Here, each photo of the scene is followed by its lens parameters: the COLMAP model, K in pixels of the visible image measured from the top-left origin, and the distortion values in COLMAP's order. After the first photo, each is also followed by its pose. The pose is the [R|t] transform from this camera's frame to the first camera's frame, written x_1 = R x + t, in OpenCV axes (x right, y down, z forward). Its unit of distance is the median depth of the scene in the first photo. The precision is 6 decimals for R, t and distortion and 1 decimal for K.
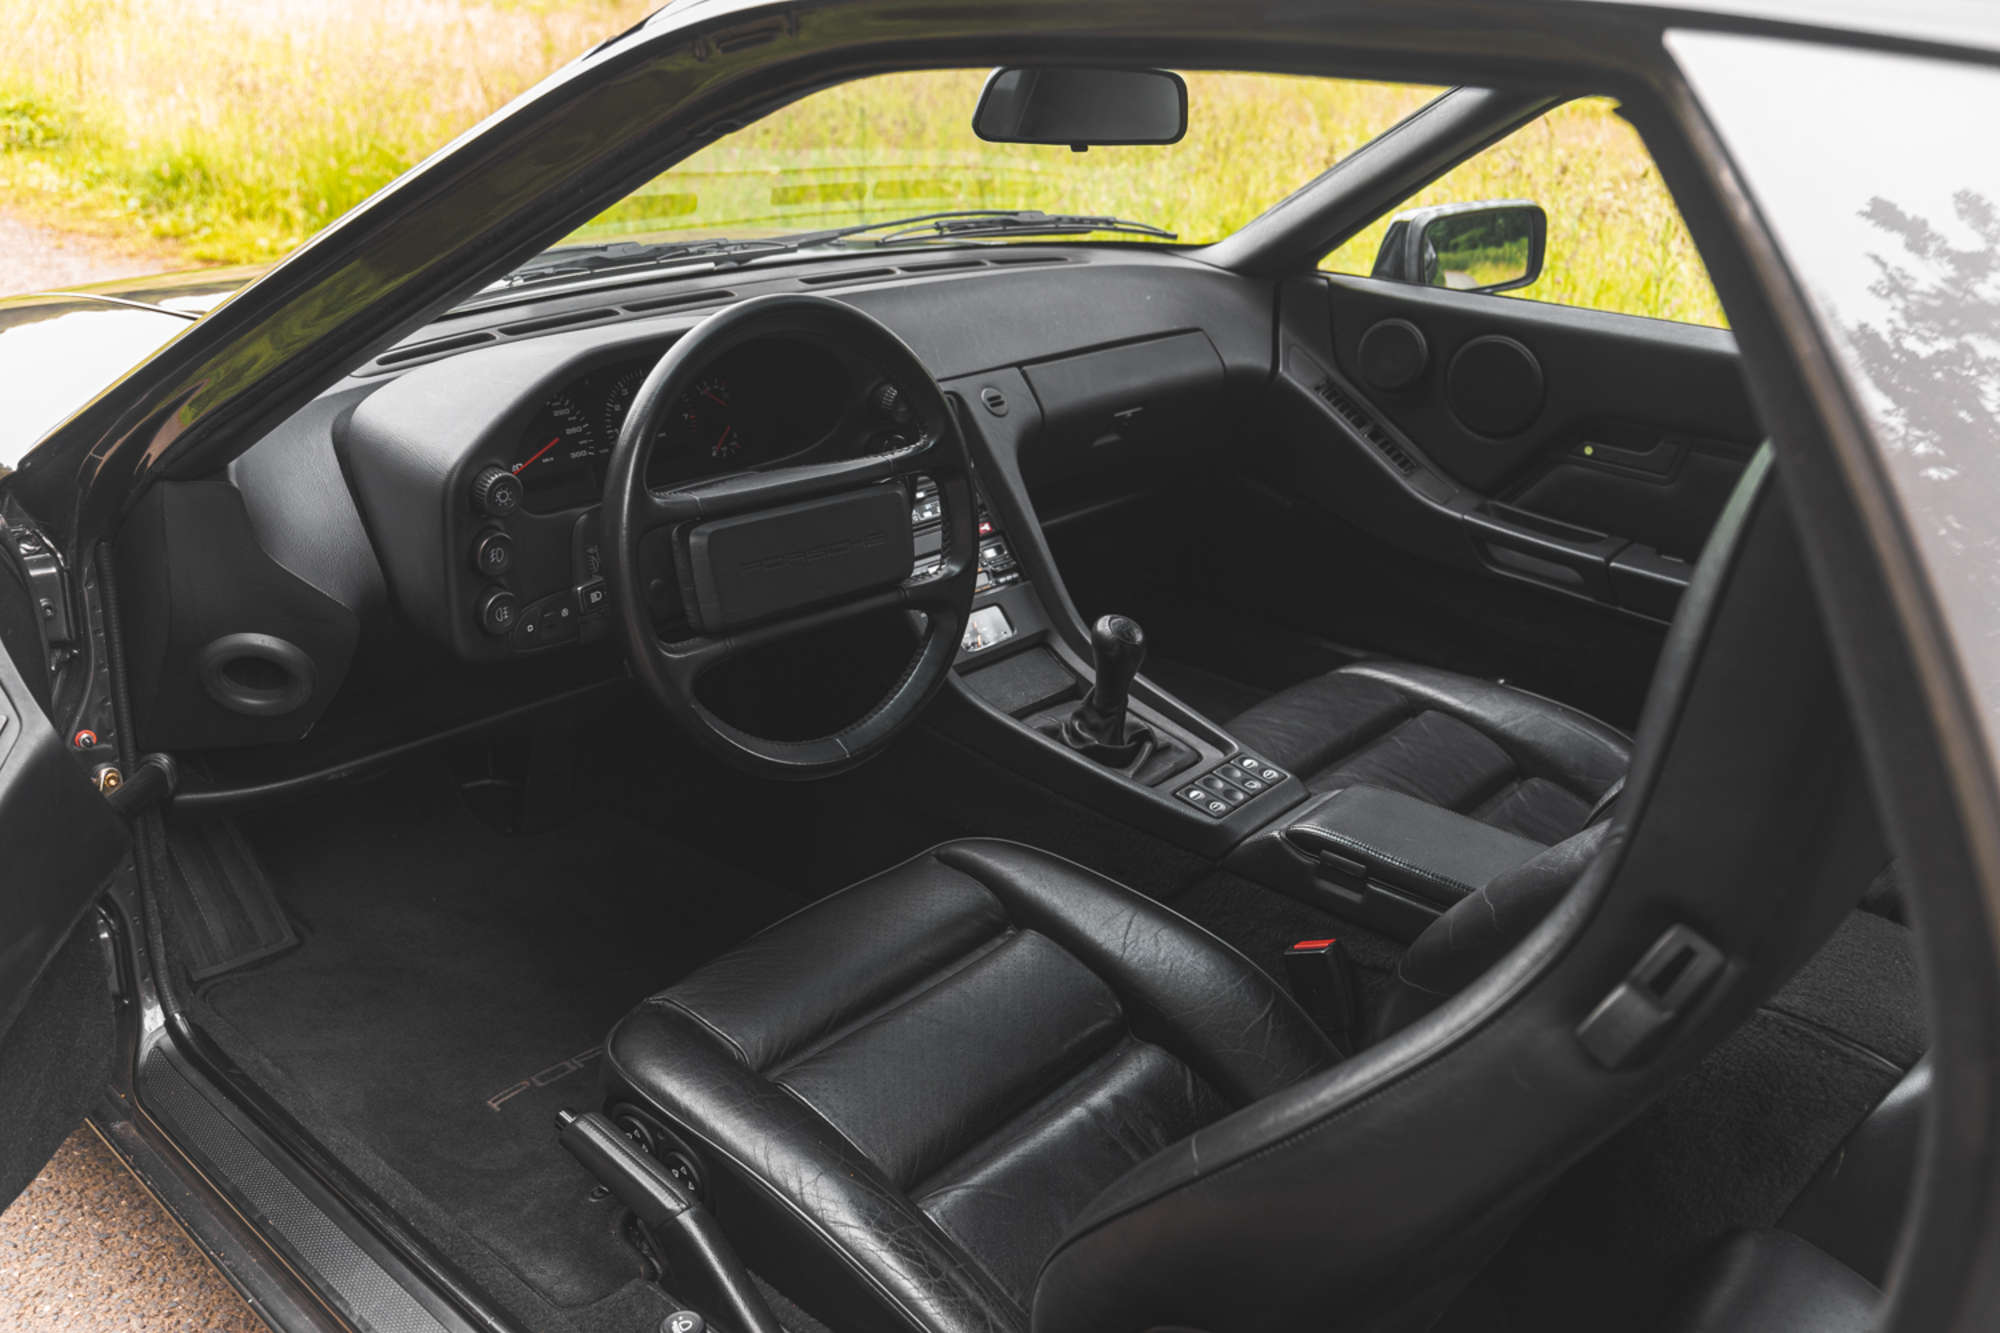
lens RADIAL K [[1546.2, 0, 1000.0], [0, 1546.2, 666.5], [0, 0, 1]] dist [0.000303, -0.000125]
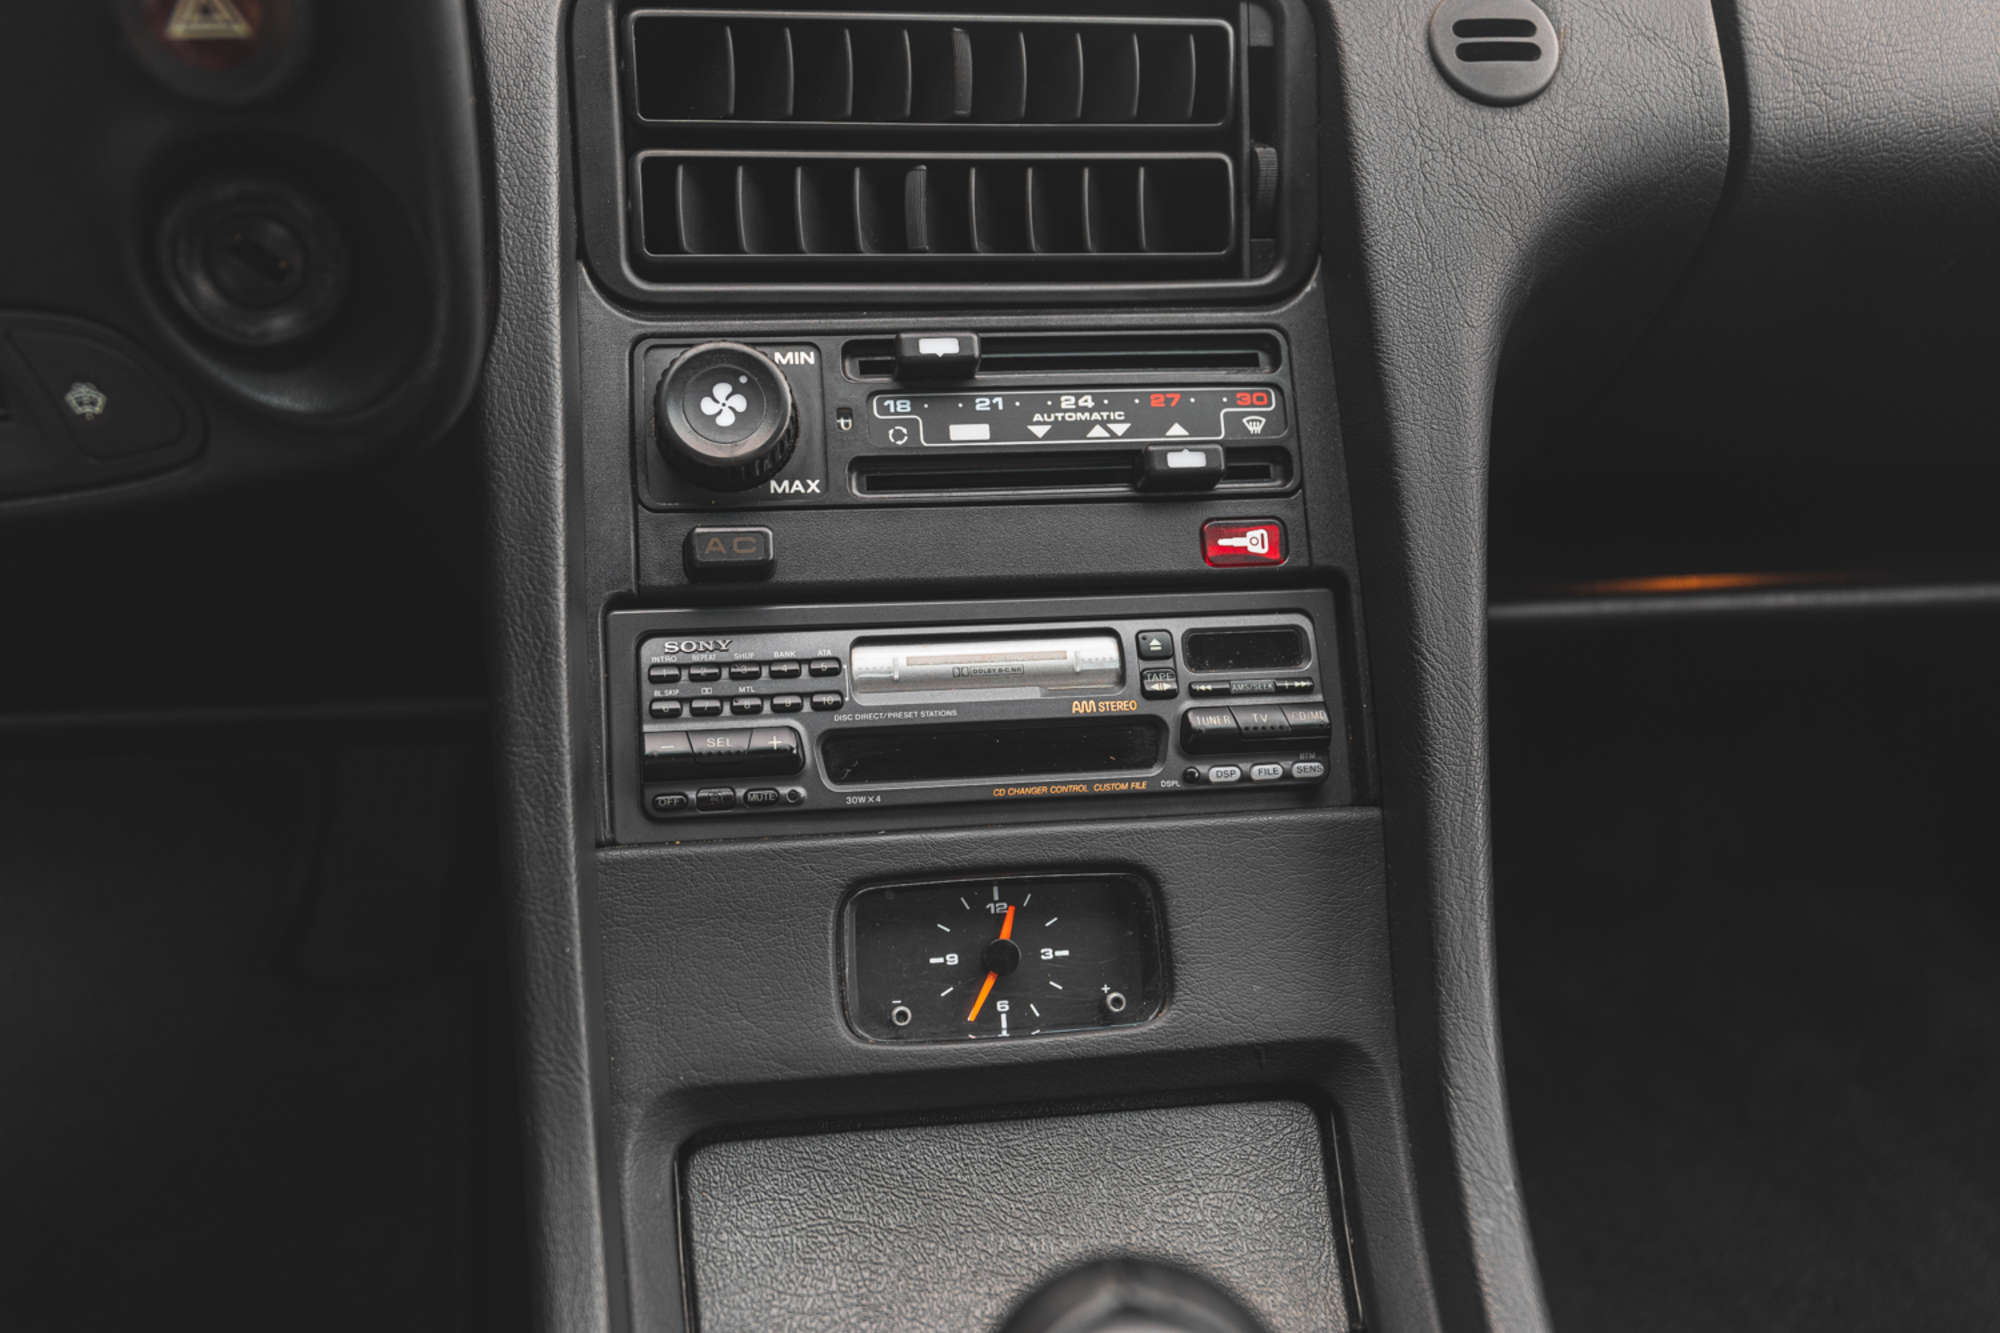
lens RADIAL K [[1897.8, 0, 1000.0], [0, 1897.8, 666.5], [0, 0, 1]] dist [0.070778, -0.001285]
pose [[0.772055, 0.260015, -0.579933, 0.148103], [-0.251504, 0.962990, 0.096937, -0.097536], [0.583675, 0.071014, 0.808876, 0.798767]]
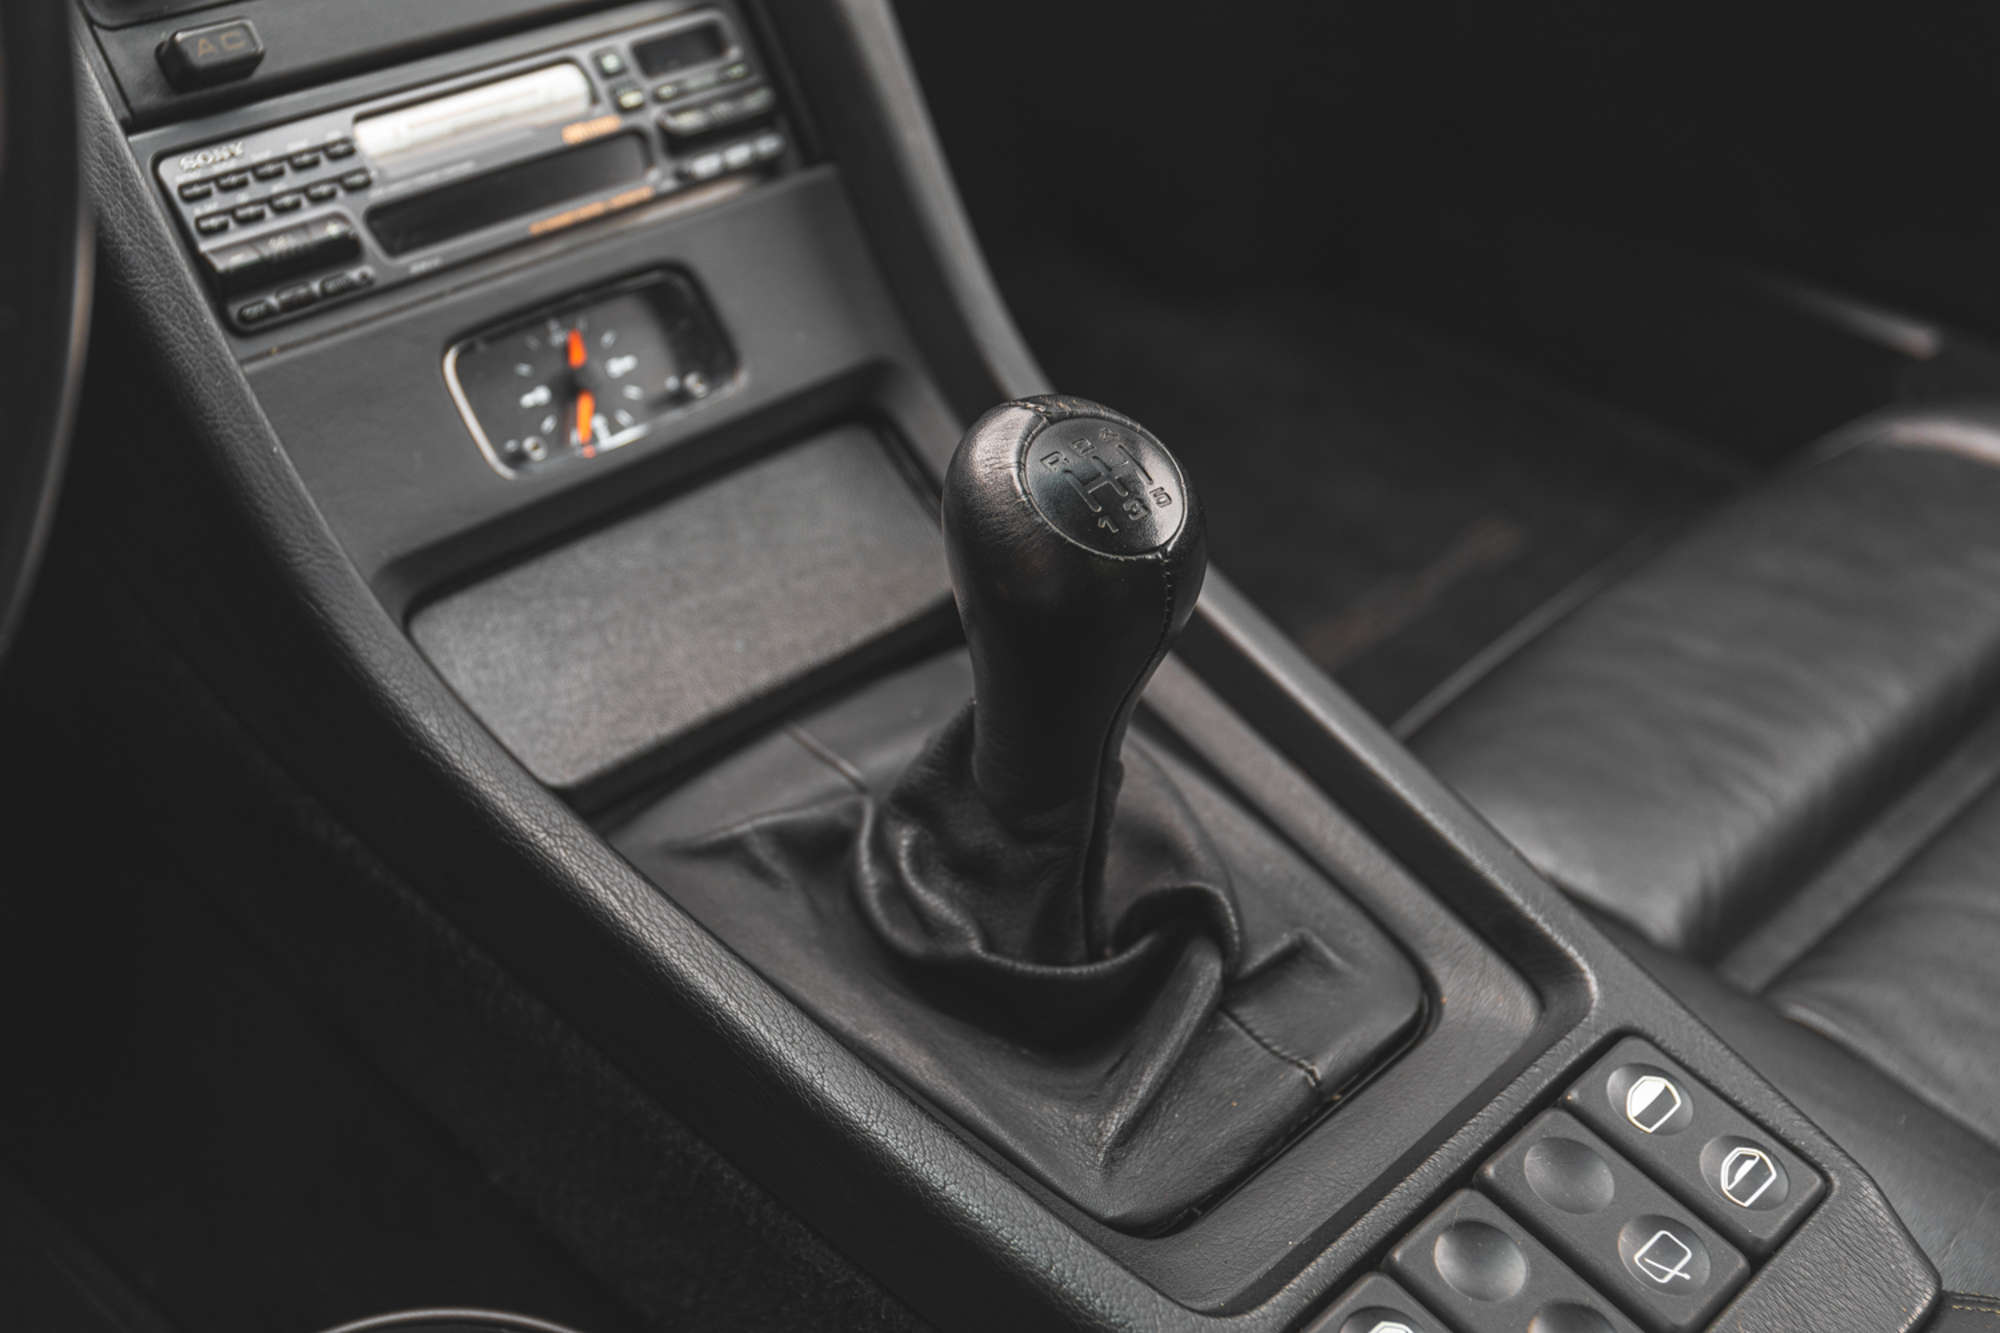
lens RADIAL K [[2129.7, 0, 1000.0], [0, 2129.7, 666.5], [0, 0, 1]] dist [-0.004405, 0.000340]
pose [[0.996465, 0.035728, -0.076031, 0.085871], [-0.018013, 0.974873, 0.222033, -0.058033], [0.082053, -0.219878, 0.972070, 0.685487]]
